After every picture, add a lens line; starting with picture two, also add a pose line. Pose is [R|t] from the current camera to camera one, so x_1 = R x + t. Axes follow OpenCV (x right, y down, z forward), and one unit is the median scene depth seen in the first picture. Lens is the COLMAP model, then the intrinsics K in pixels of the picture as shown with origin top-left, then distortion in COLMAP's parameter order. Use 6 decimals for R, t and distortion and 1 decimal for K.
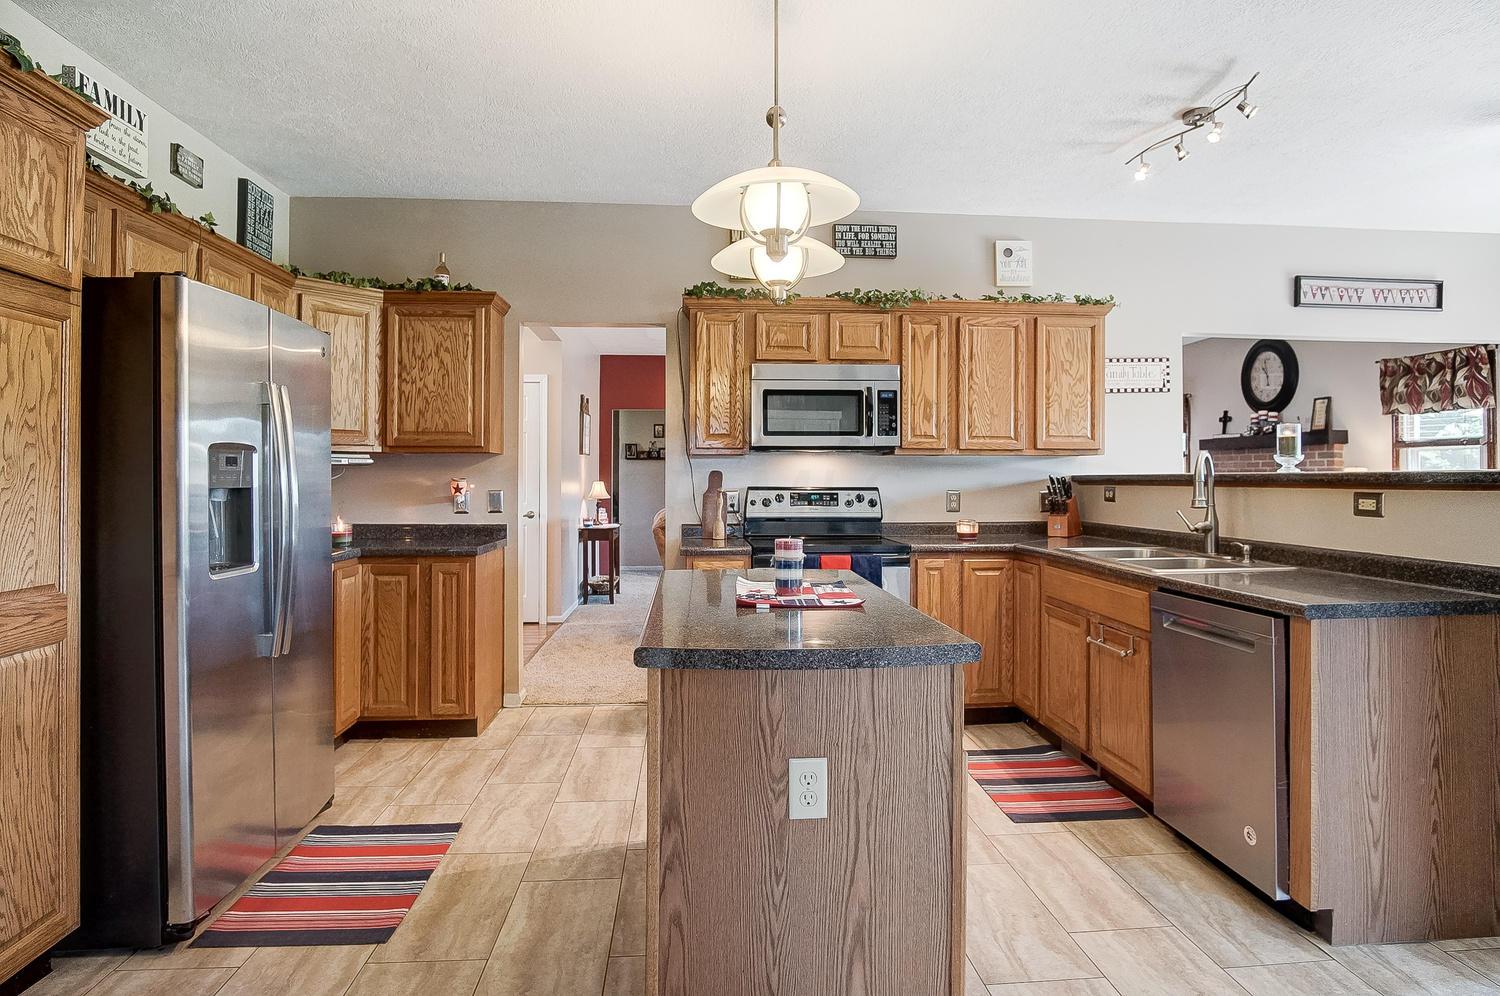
lens RADIAL K [[817.2, 0, 753.6], [0, 817.2, 479.2], [0, 0, 1]] dist [-0.036181, 0.008695]
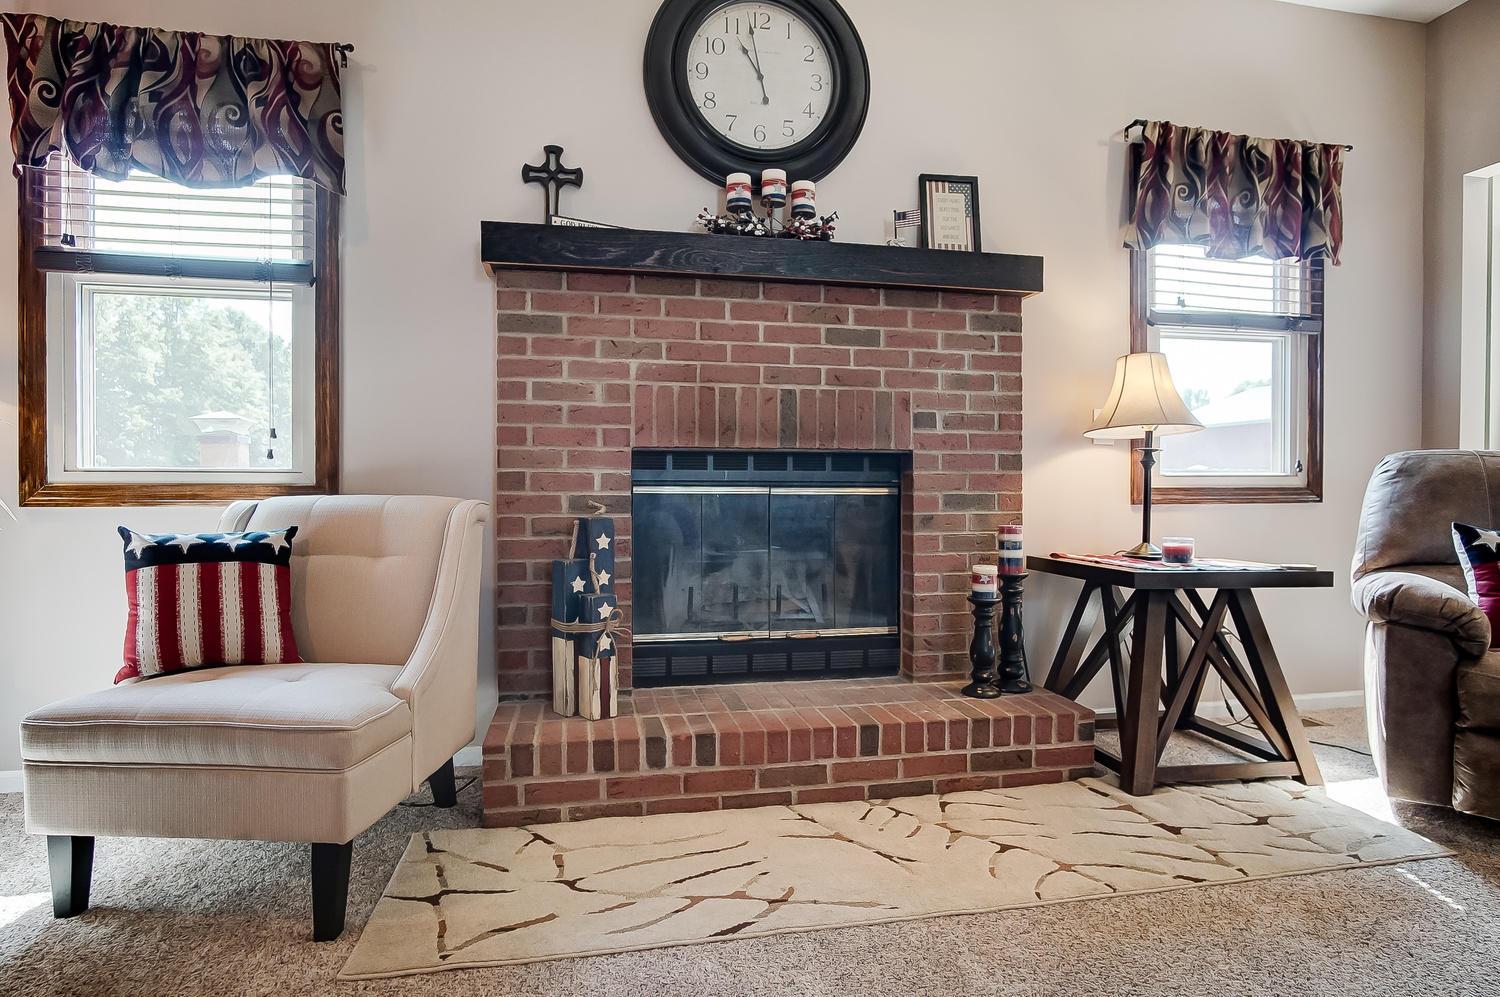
lens RADIAL K [[815.3, 0, 752.4], [0, 815.3, 504.5], [0, 0, 1]] dist [-0.032819, 0.001648]
pose [[-0.121031, -0.028224, 0.992247, 0.548015], [-0.001213, 0.999599, 0.028285, 0.079775], [-0.992648, 0.002220, -0.121017, 1.934792]]
